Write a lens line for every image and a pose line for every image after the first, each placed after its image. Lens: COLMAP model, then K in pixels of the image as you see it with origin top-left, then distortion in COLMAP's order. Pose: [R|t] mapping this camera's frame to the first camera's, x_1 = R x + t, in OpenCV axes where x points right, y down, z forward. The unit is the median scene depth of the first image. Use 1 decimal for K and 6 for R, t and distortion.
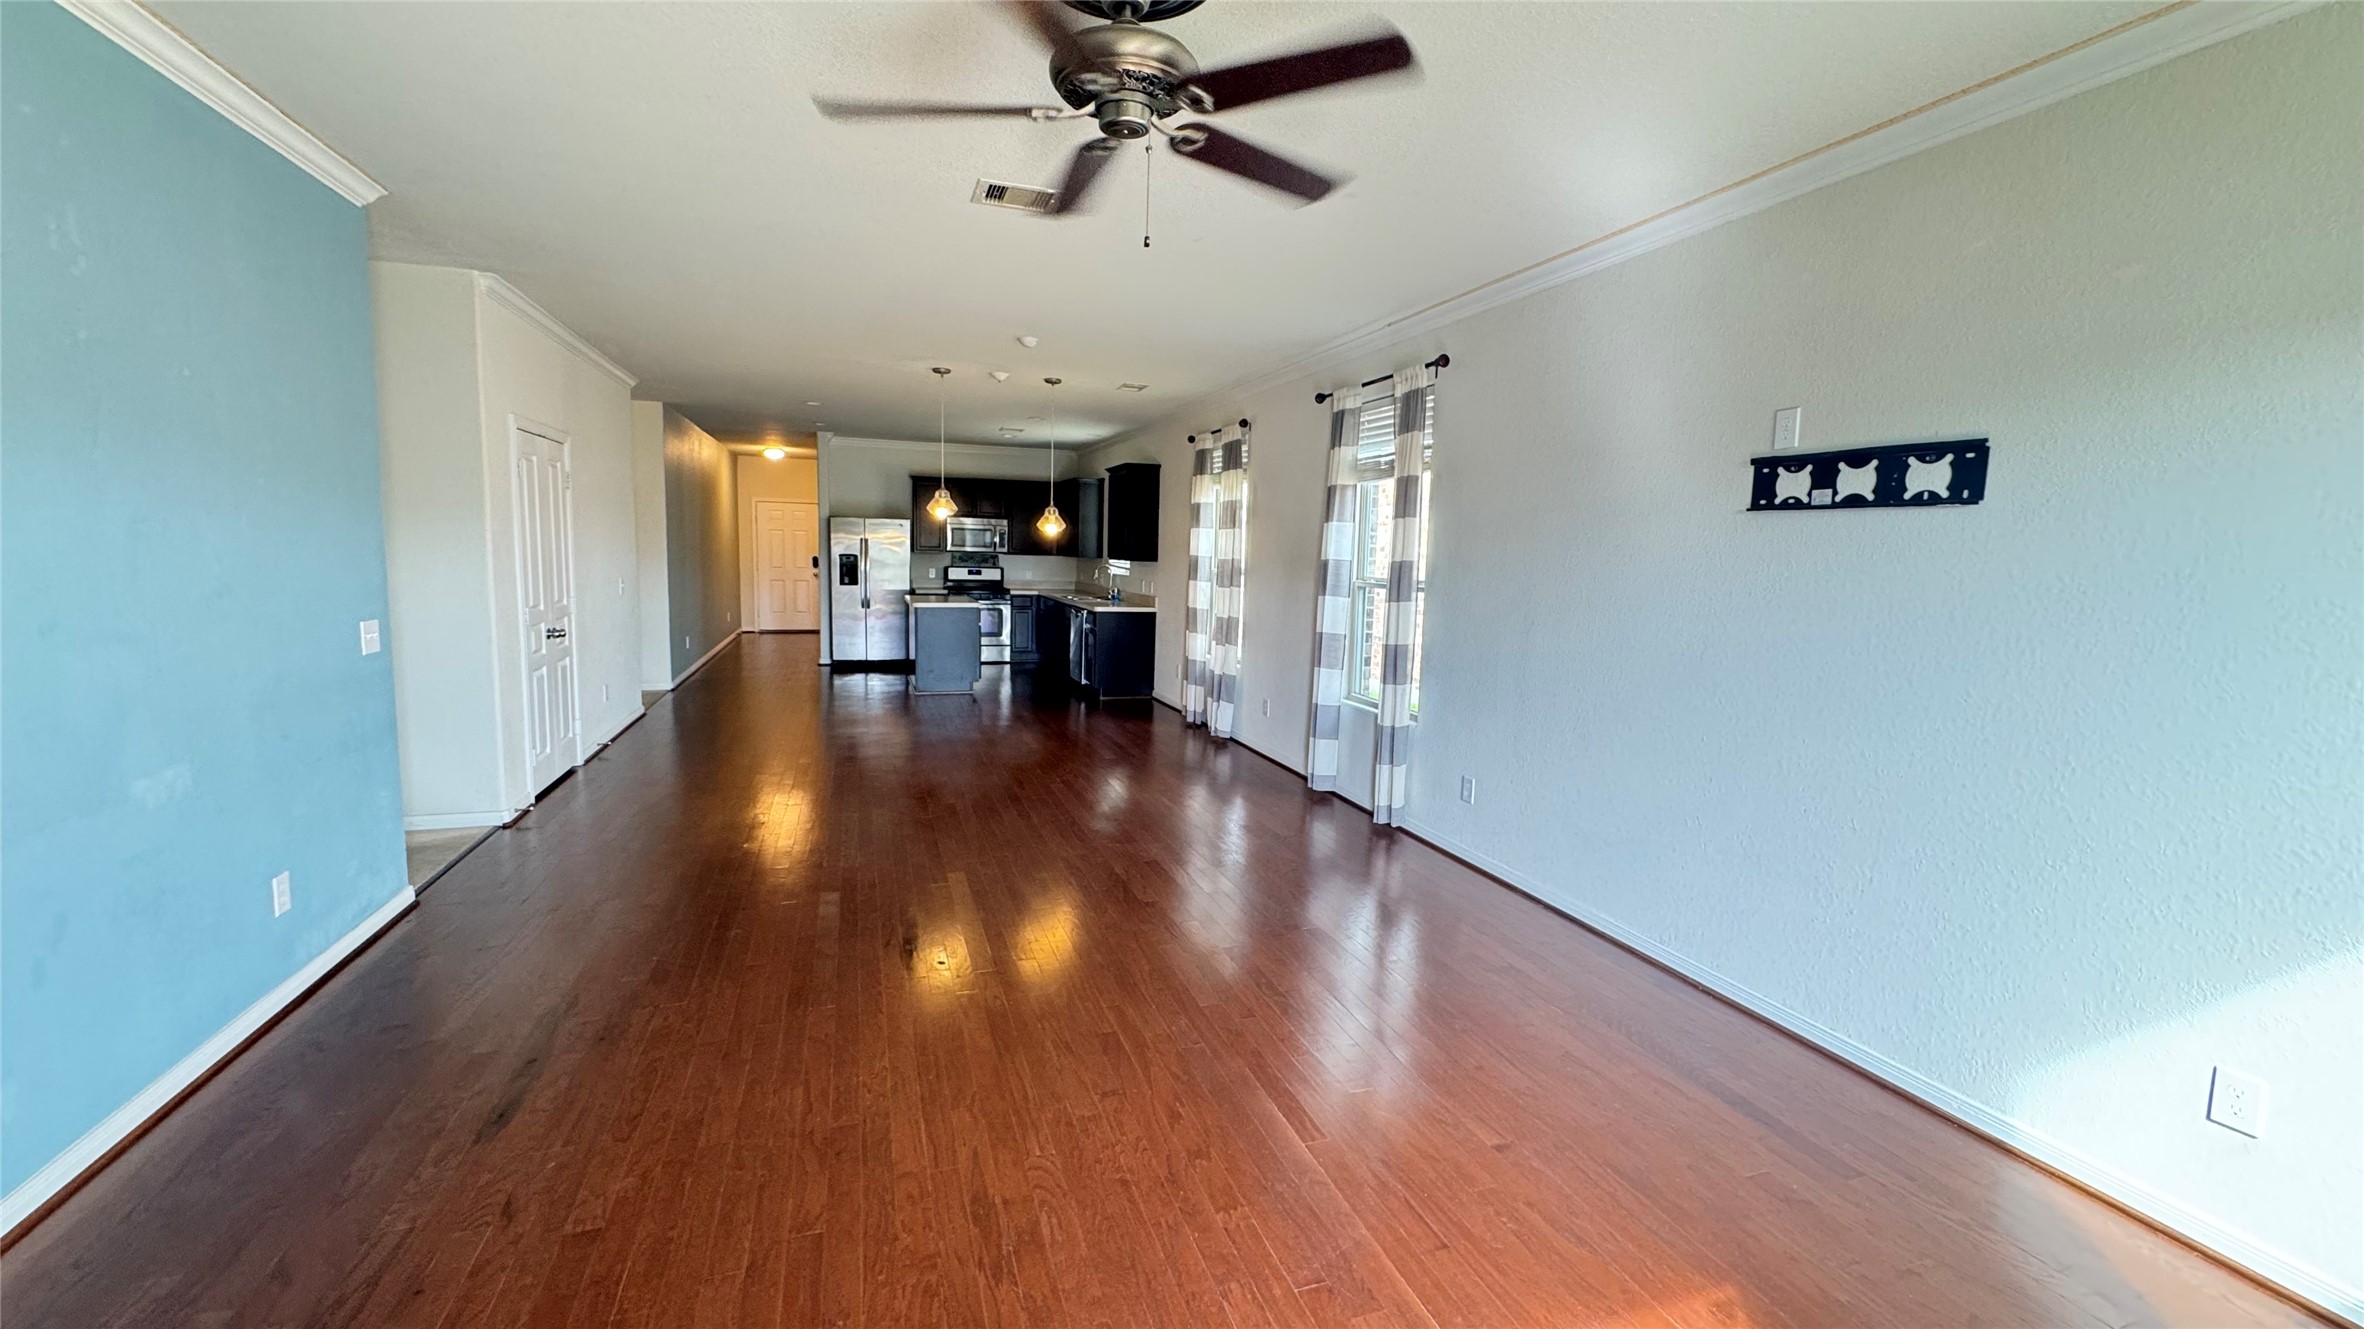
lens RADIAL K [[944.3, 0, 1178.9], [0, 944.3, 660.2], [0, 0, 1]] dist [-0.000620, 0.000160]
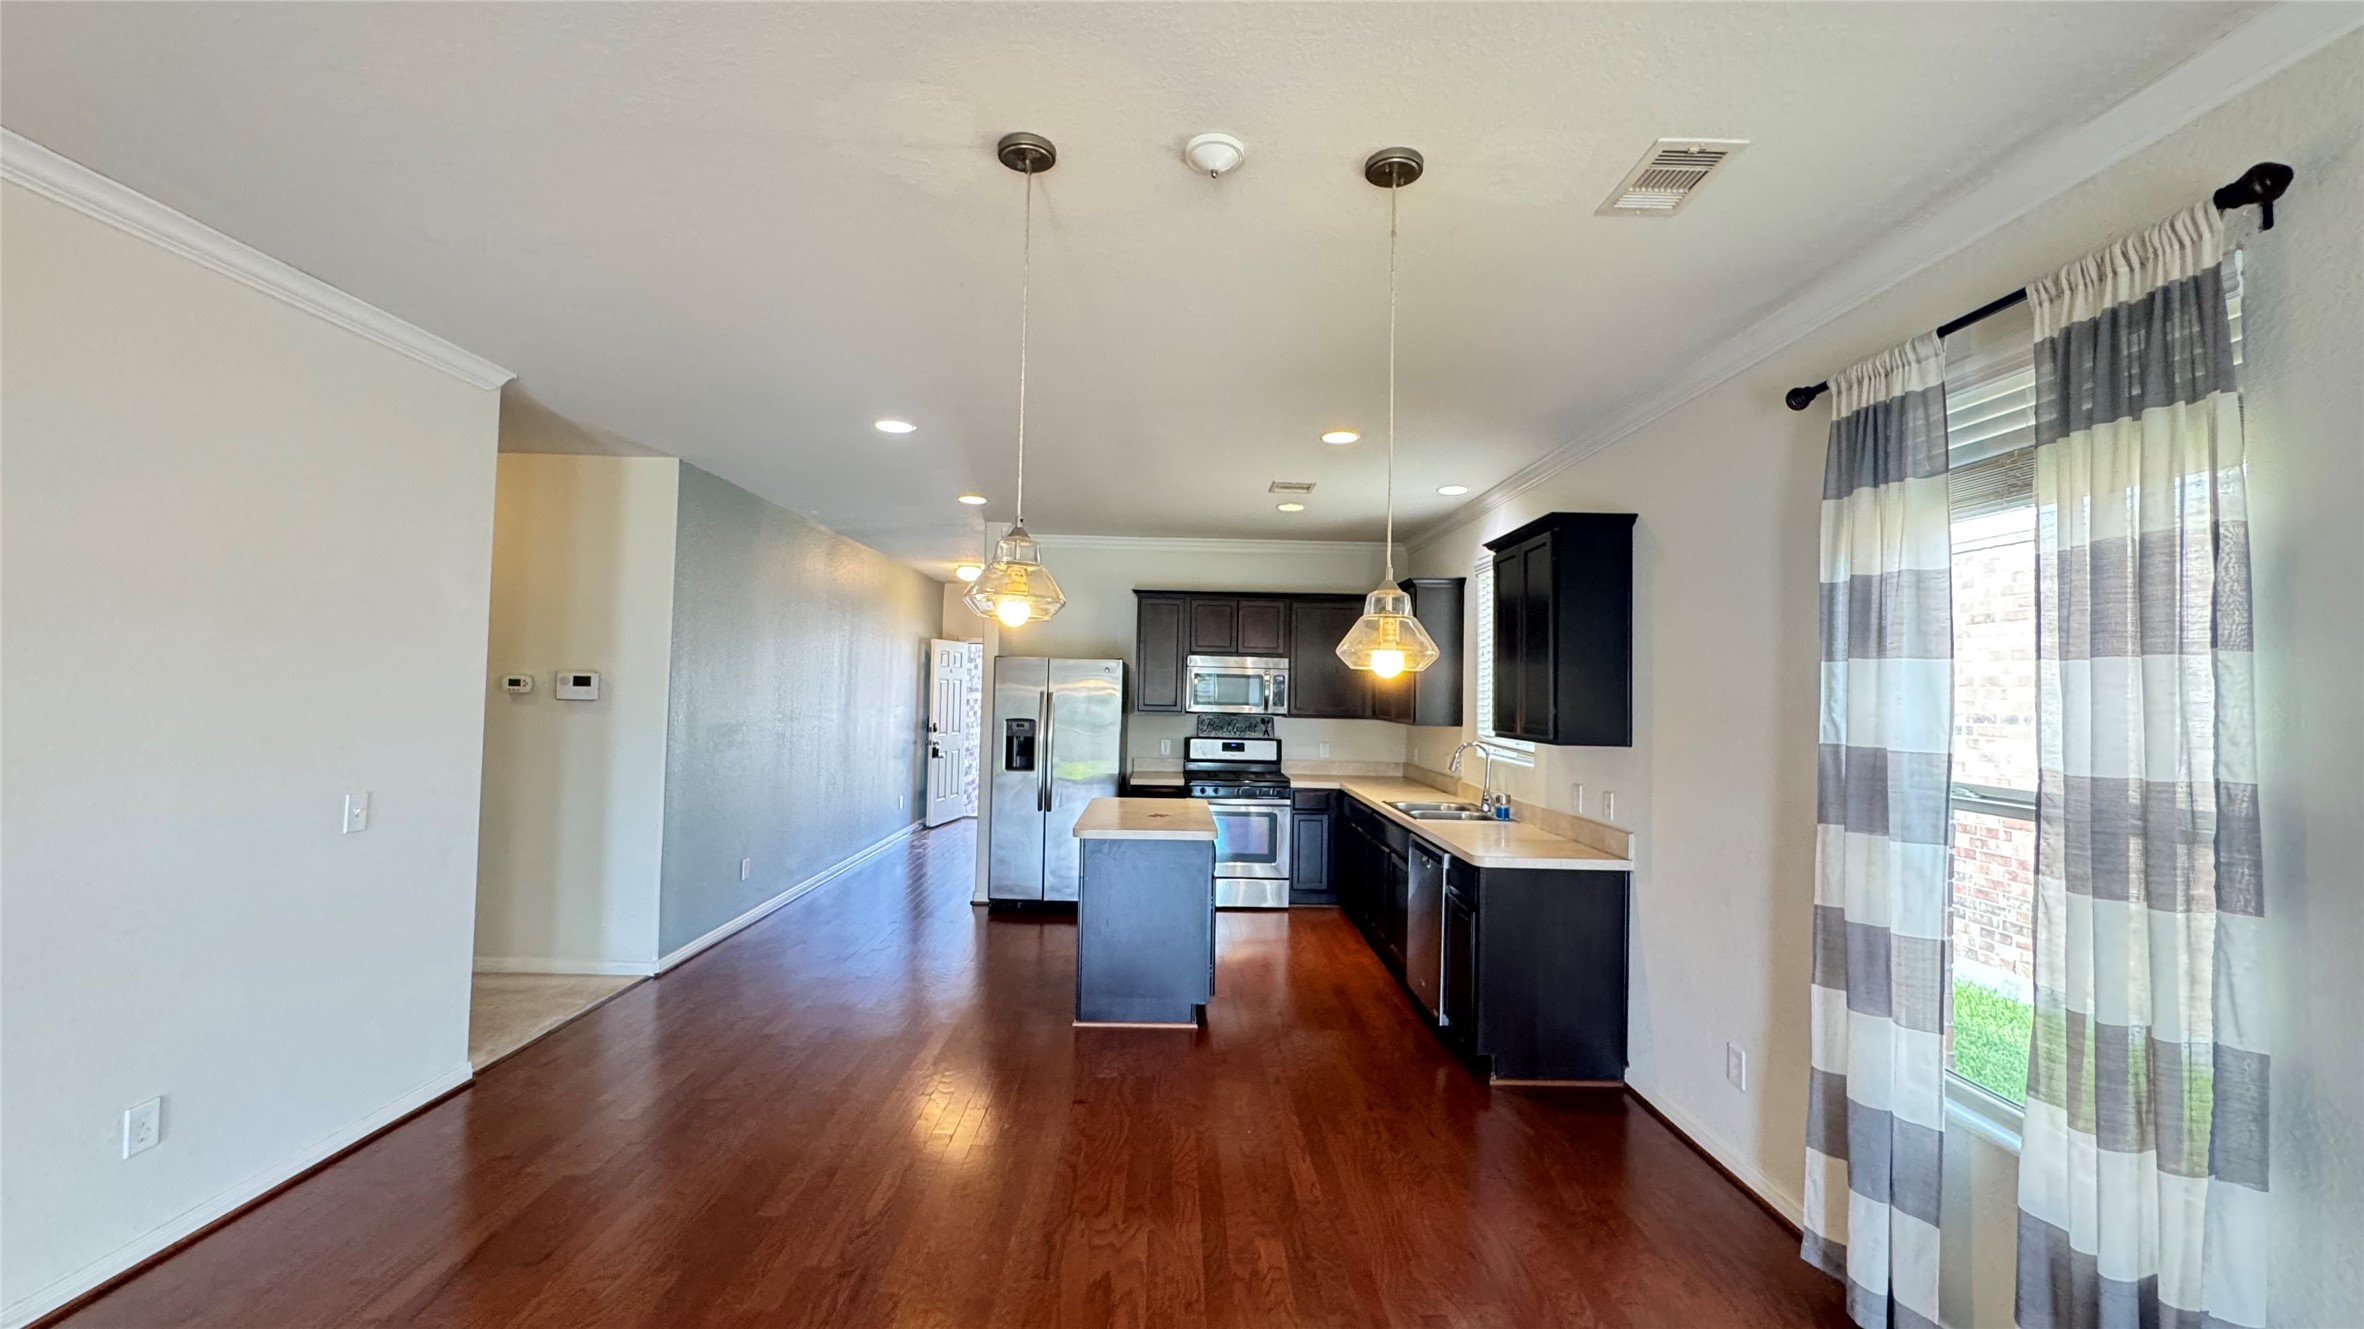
lens RADIAL K [[944.3, 0, 1178.9], [0, 944.3, 660.2], [0, 0, 1]] dist [-0.000620, 0.000160]
pose [[0.950257, -0.015597, -0.311076, -0.150387], [-0.033246, 0.987961, -0.151091, -0.134702], [0.309687, 0.153917, 0.938298, 1.012290]]
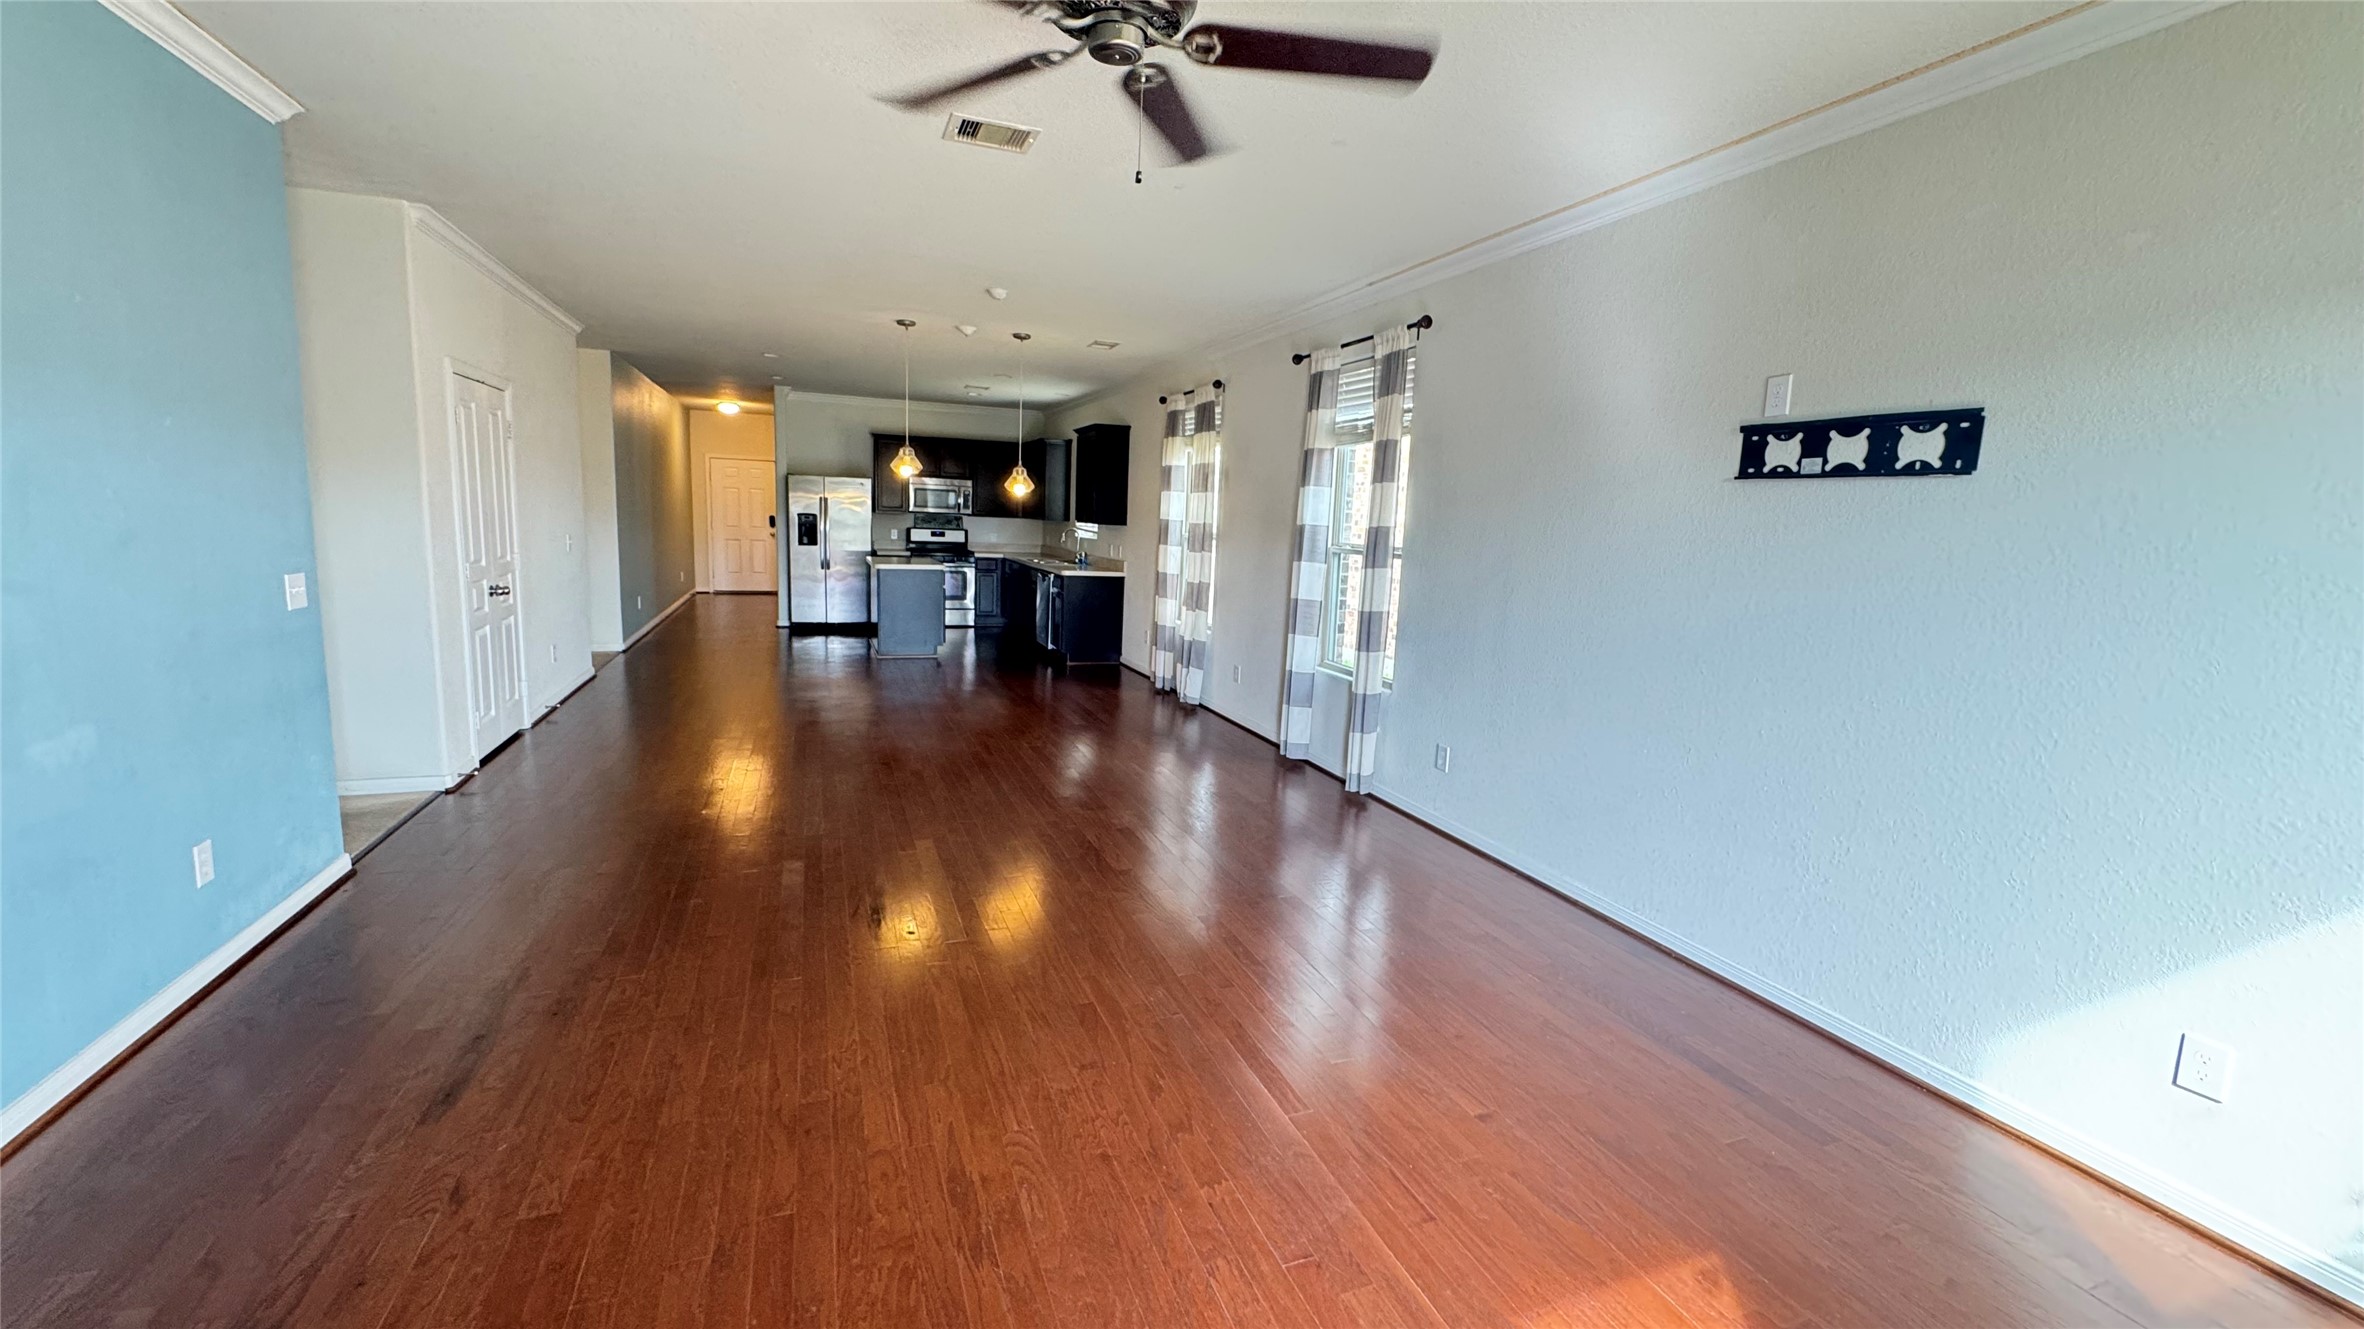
lens RADIAL K [[944.3, 0, 1178.9], [0, 944.3, 660.2], [0, 0, 1]] dist [-0.000620, 0.000160]
pose [[0.999154, 0.008506, 0.040243, -0.011663], [-0.009931, 0.999326, 0.035354, 0.001452], [-0.039915, -0.035724, 0.998564, 0.017824]]
